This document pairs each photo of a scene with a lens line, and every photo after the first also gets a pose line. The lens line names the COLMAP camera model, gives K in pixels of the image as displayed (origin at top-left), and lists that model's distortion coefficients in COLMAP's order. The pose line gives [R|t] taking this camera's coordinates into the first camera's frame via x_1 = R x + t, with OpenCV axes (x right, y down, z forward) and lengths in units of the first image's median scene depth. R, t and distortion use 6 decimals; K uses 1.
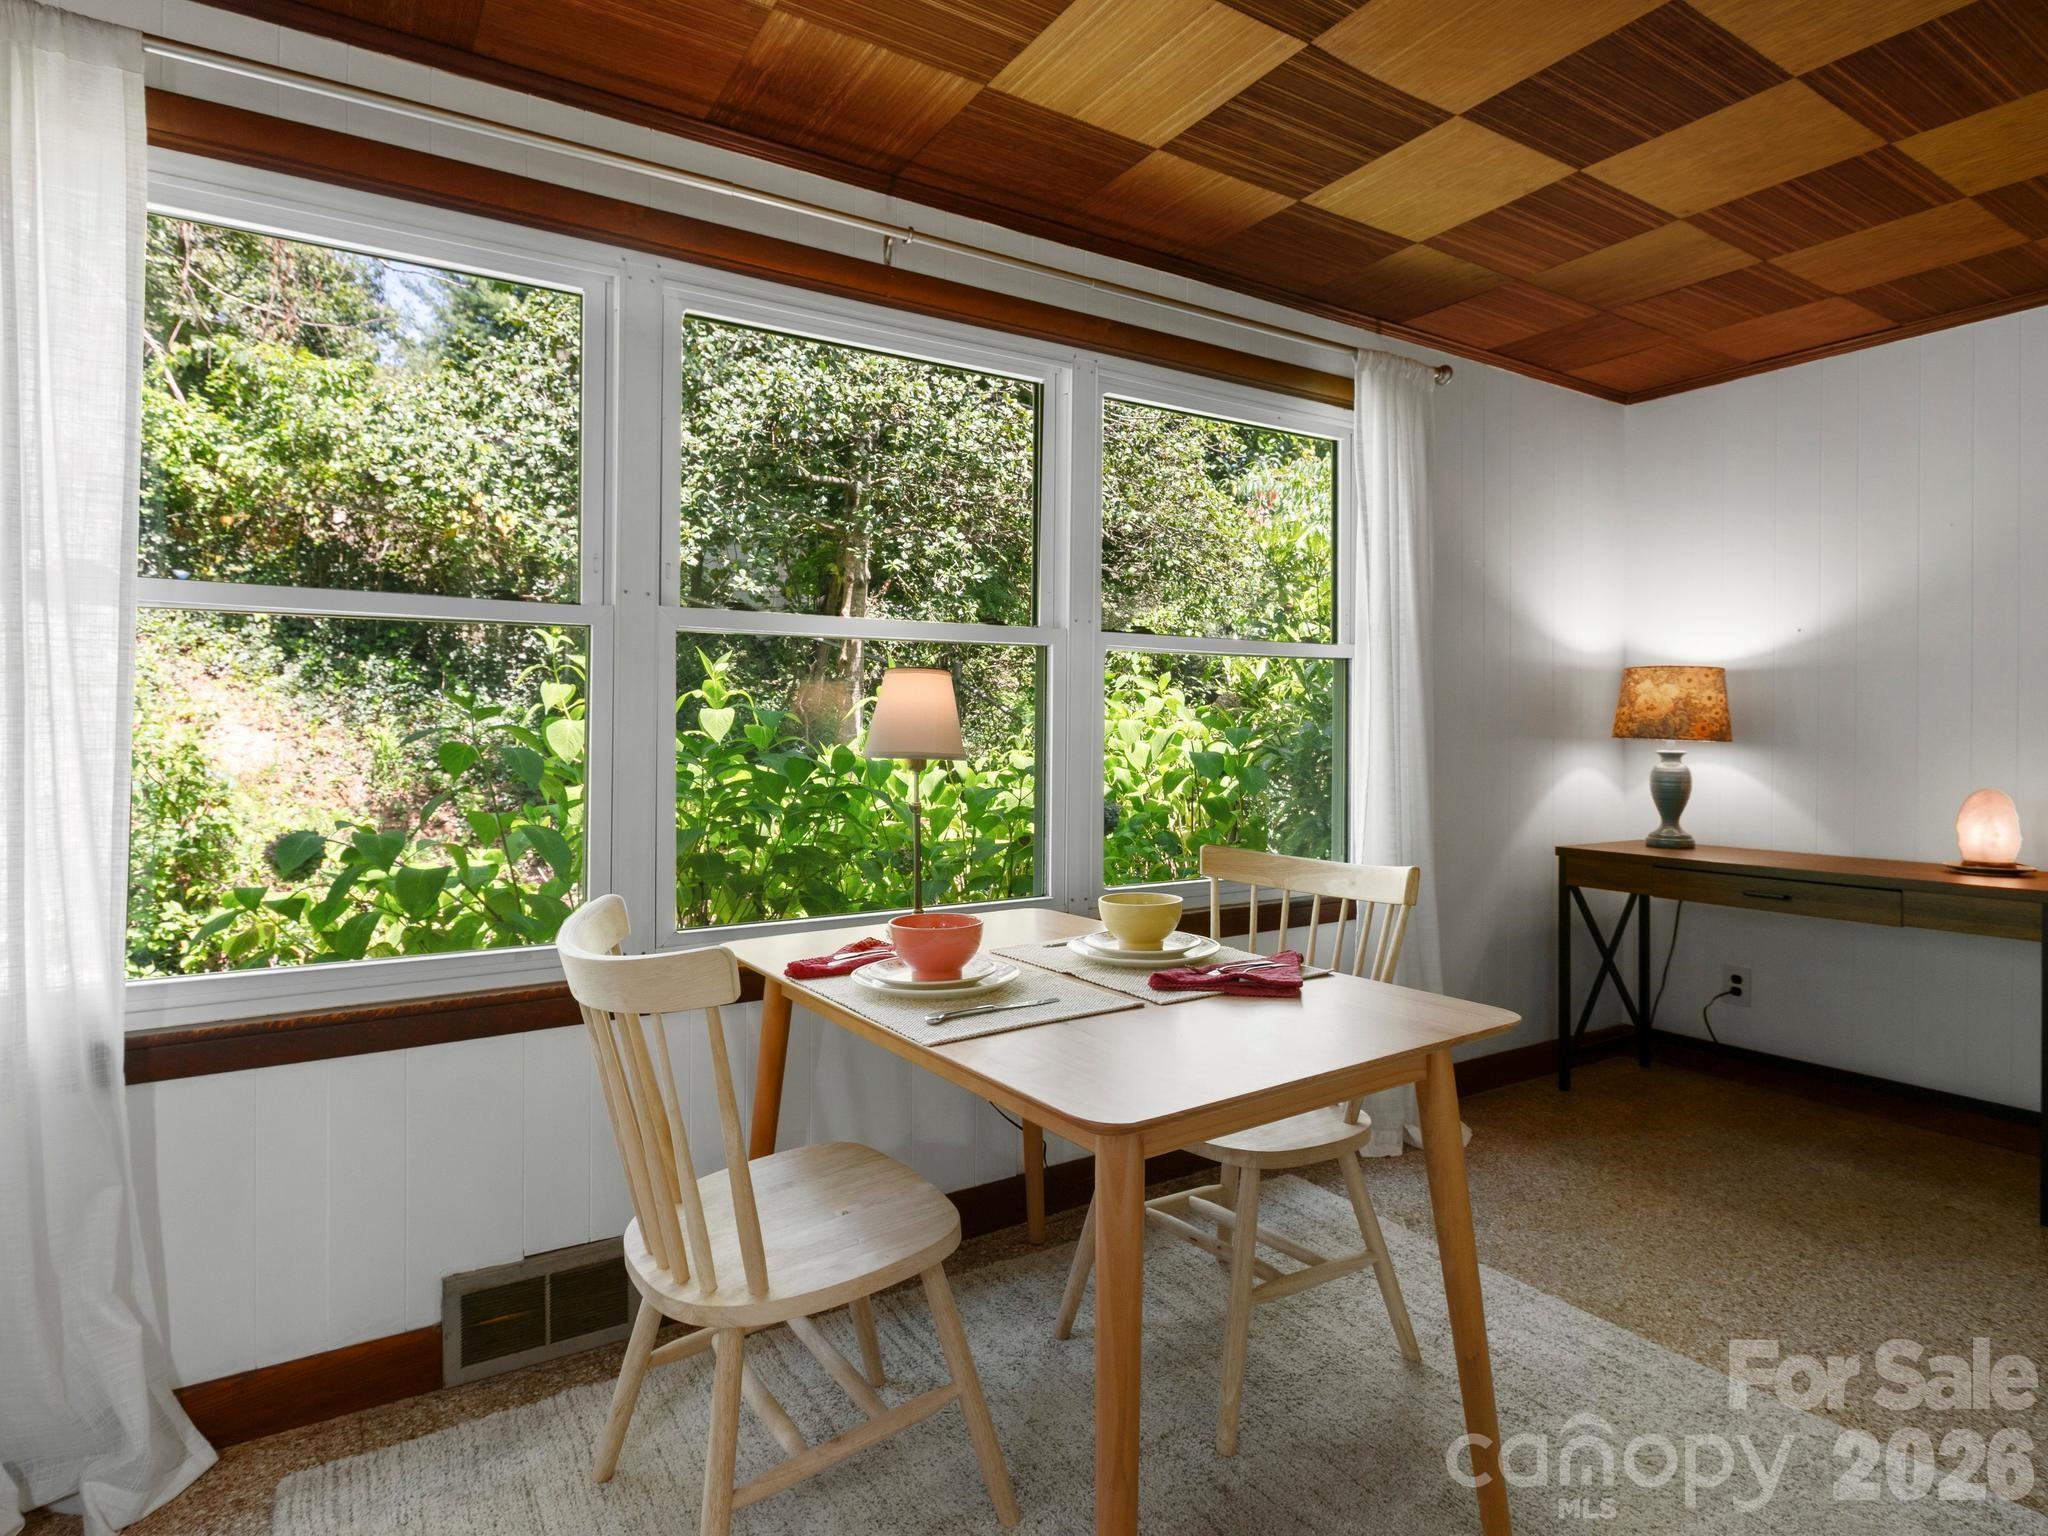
lens RADIAL K [[1118.8, 0, 1024.0], [0, 1118.8, 768.0], [0, 0, 1]] dist [-0.003598, -0.001395]
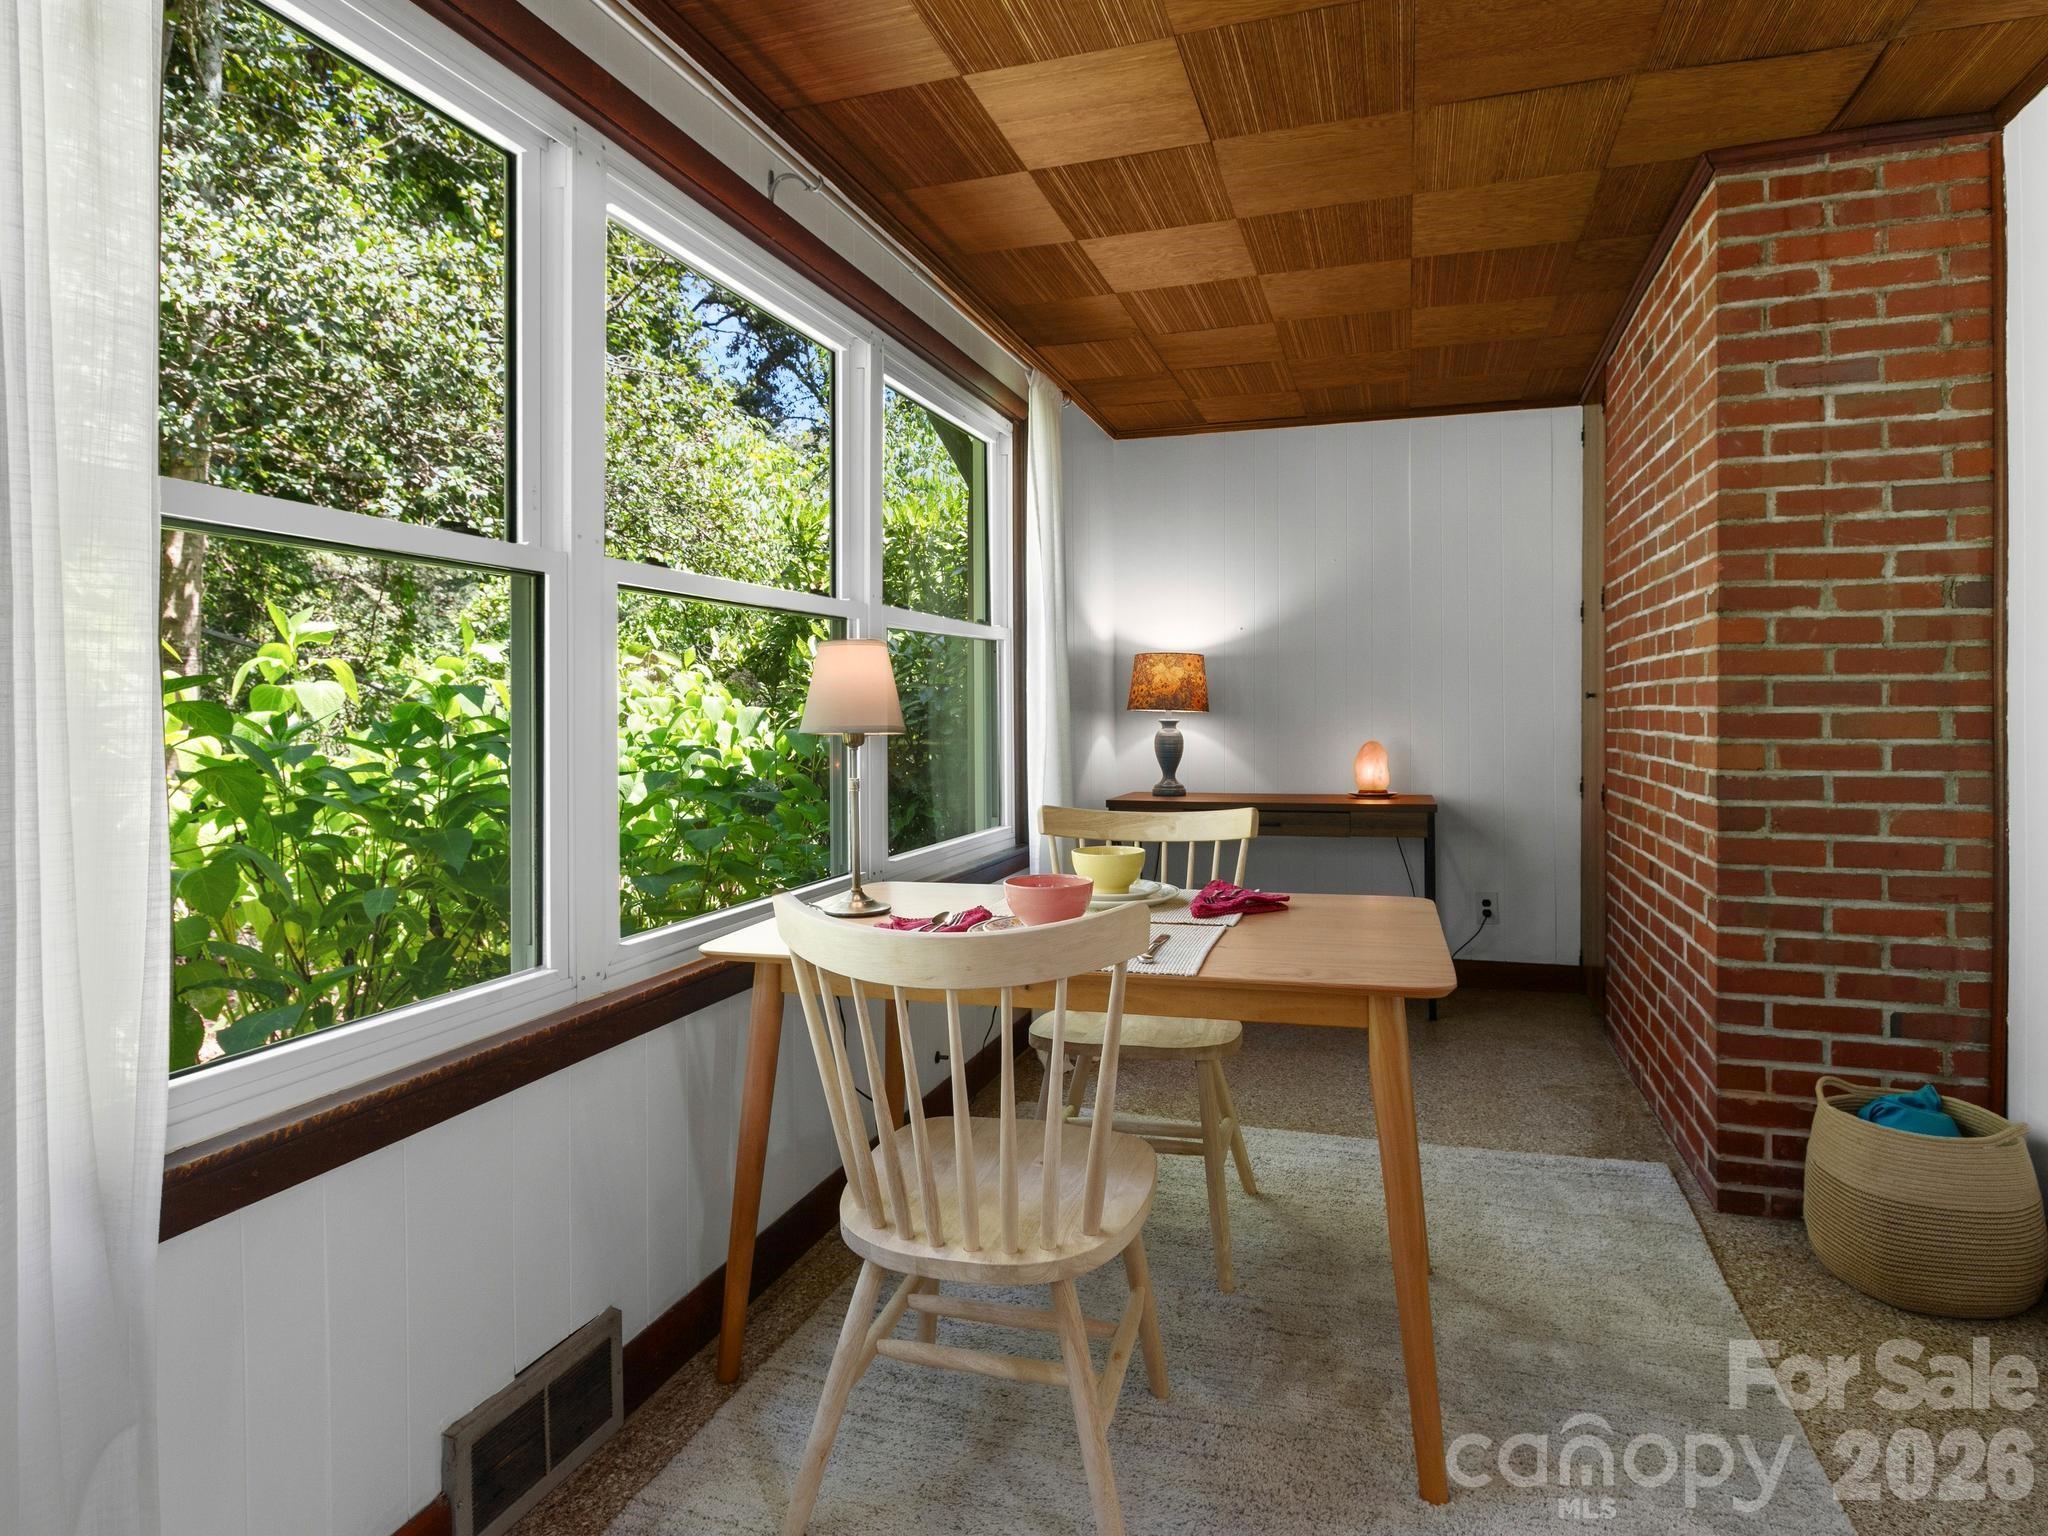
lens RADIAL K [[1167.7, 0, 1029.4], [0, 1167.7, 761.1], [0, 0, 1]] dist [-0.001888, 0.000118]
pose [[0.765748, -0.035751, 0.642147, -0.510112], [0.031153, 0.999344, 0.018488, 0.002953], [-0.642386, 0.005848, 0.766359, 0.103651]]
